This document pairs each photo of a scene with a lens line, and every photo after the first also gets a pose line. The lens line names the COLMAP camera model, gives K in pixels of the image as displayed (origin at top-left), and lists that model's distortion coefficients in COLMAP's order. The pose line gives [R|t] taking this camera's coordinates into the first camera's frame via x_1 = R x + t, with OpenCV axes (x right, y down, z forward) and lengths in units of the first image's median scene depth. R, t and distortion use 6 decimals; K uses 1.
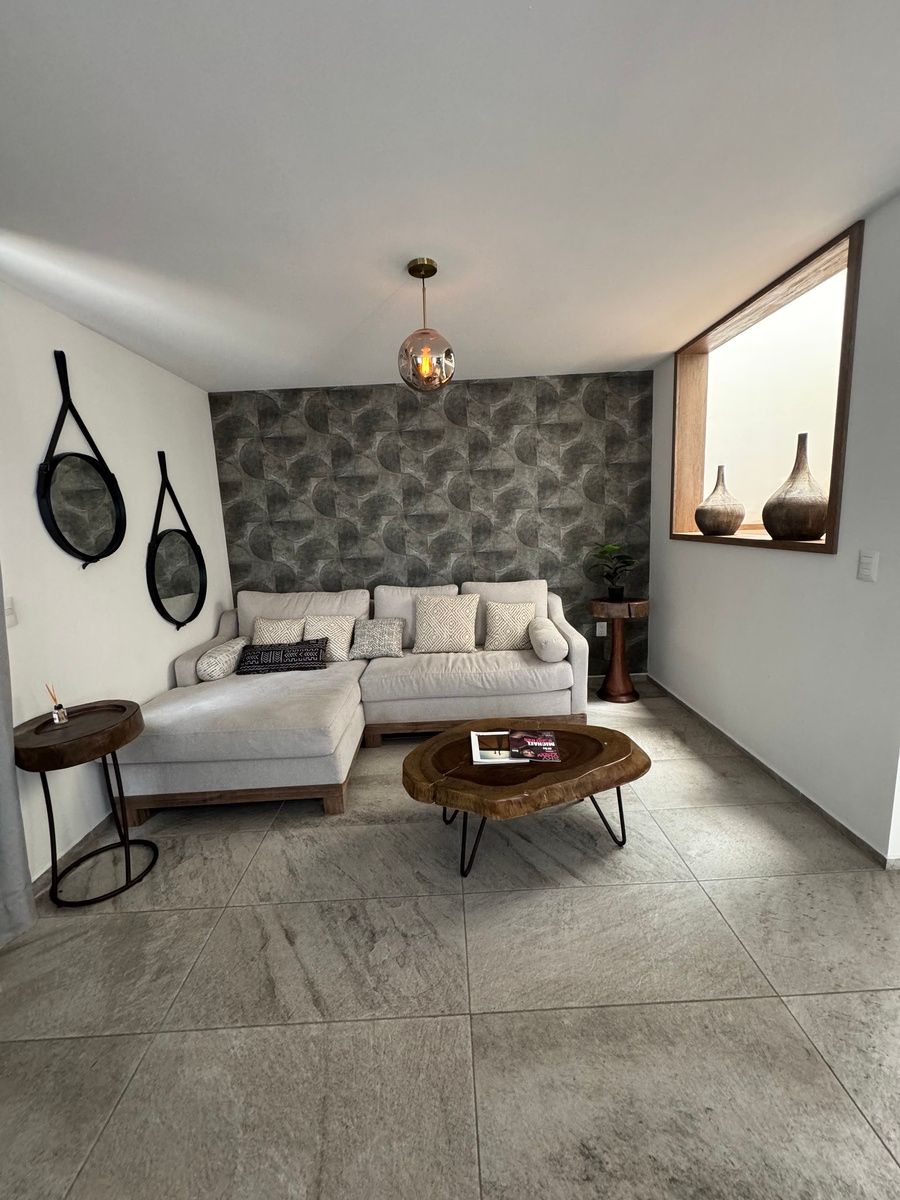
lens RADIAL K [[483.7, 0, 448.4], [0, 483.7, 596.7], [0, 0, 1]] dist [-0.004272, 0.001164]
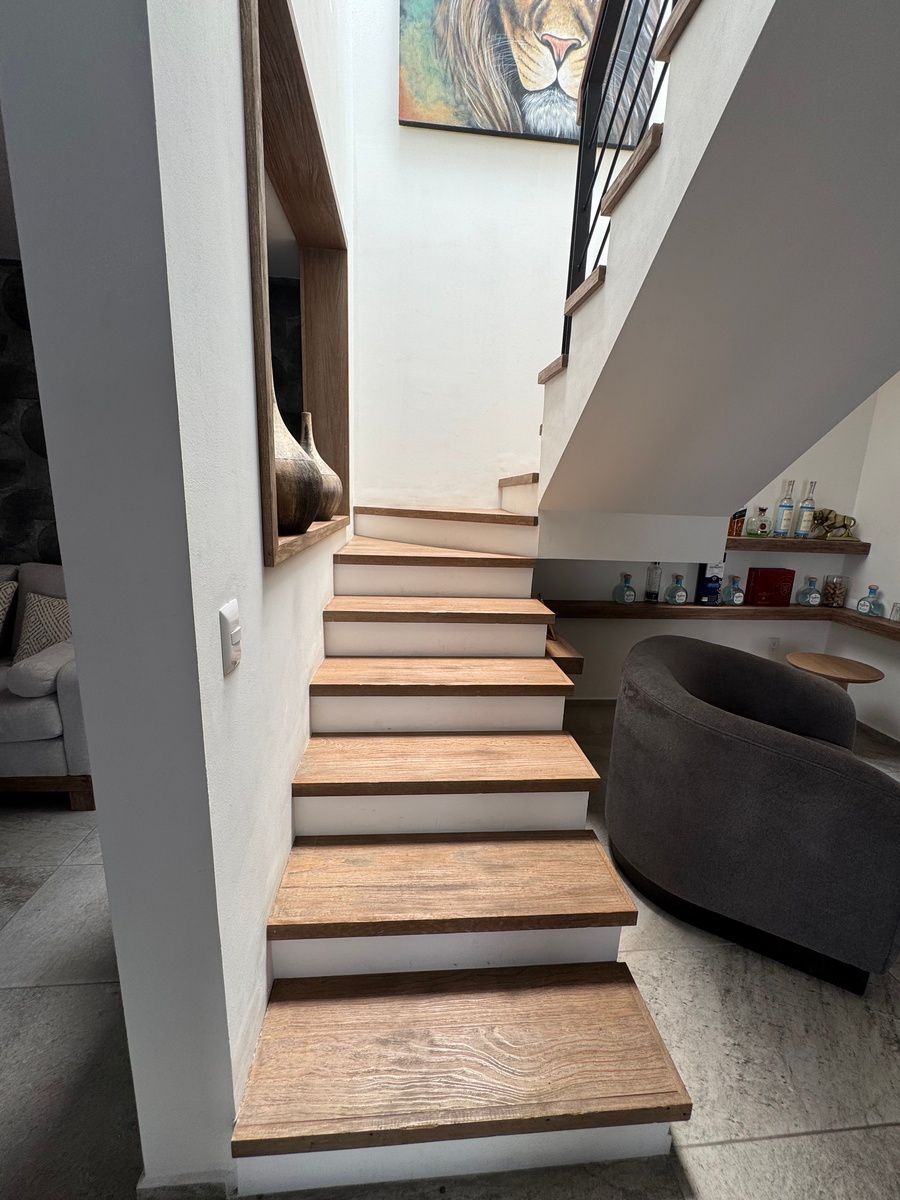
lens RADIAL K [[483.7, 0, 450.5], [0, 483.7, 599.5], [0, 0, 1]] dist [-0.004272, 0.001164]
pose [[0.993082, 0.066326, 0.096893, 0.715426], [-0.071602, 0.996075, 0.052033, -0.070477], [-0.093061, -0.058611, 0.993934, 0.320129]]
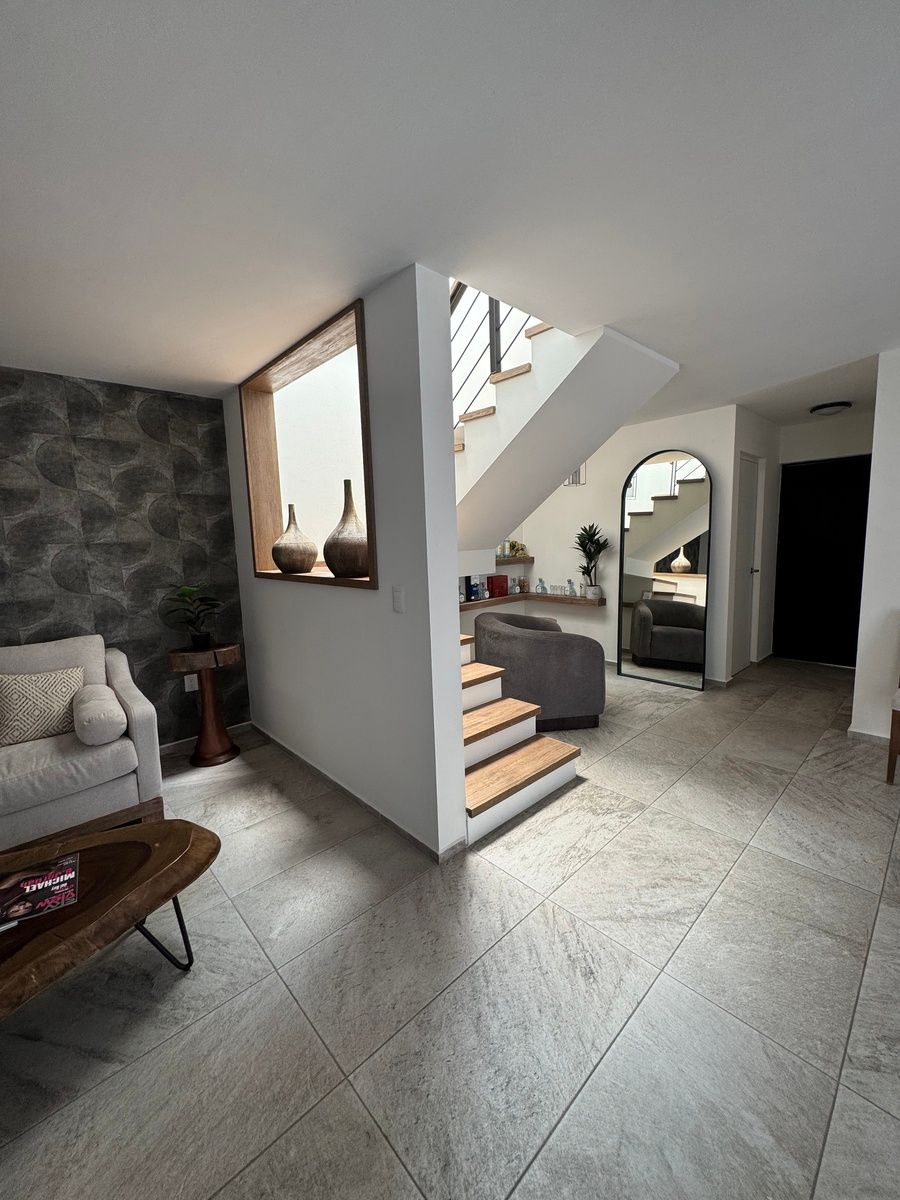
lens RADIAL K [[483.7, 0, 461.0], [0, 483.7, 594.2], [0, 0, 1]] dist [-0.004272, 0.001164]
pose [[0.728948, -0.055451, 0.682320, 0.122566], [0.107592, 0.993607, -0.034196, -0.012692], [-0.676061, 0.098340, 0.730254, 0.042682]]
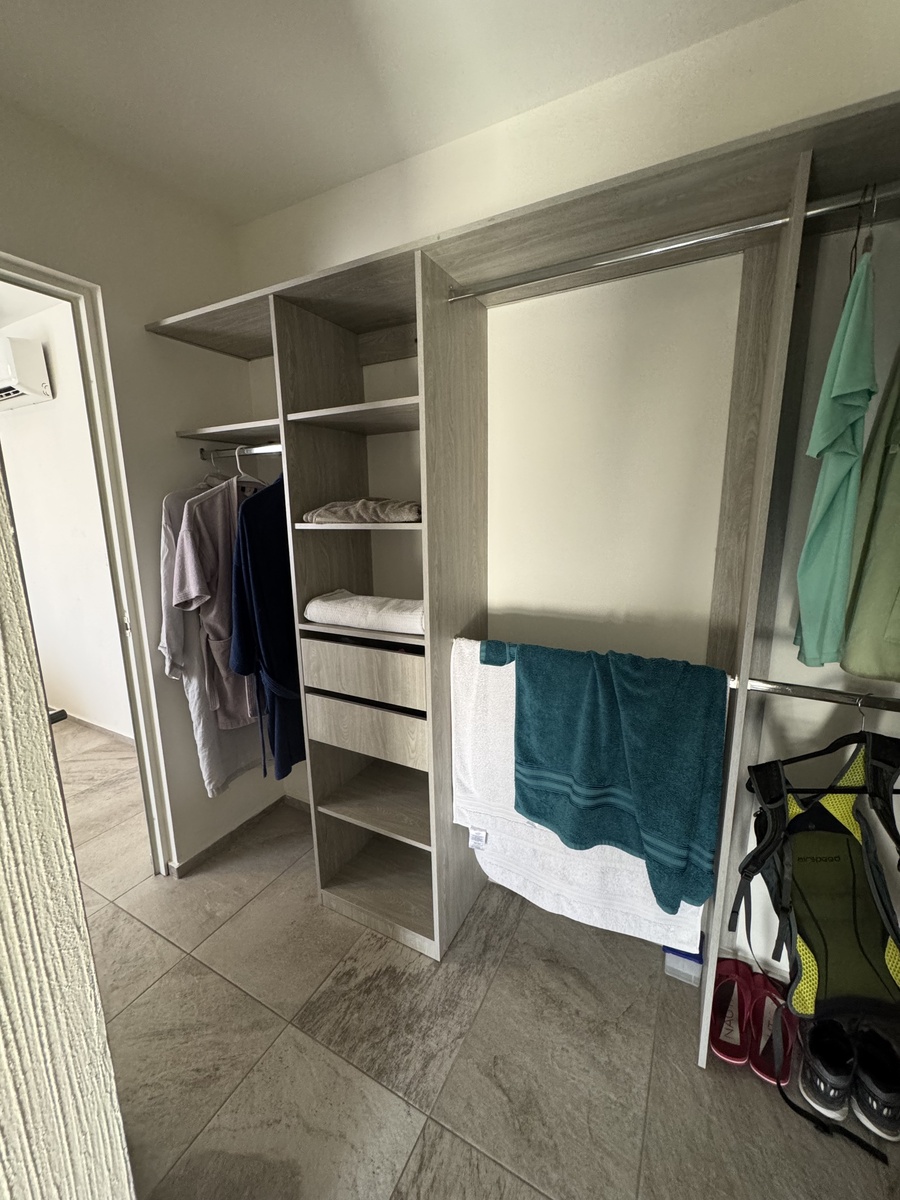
lens RADIAL K [[483.7, 0, 456.7], [0, 483.7, 598.8], [0, 0, 1]] dist [-0.004272, 0.001164]
pose [[-0.480195, 0.222502, -0.848472, 1.790216], [-0.100223, 0.947041, 0.305072, -0.241410], [0.871417, 0.231530, -0.432465, 0.895505]]
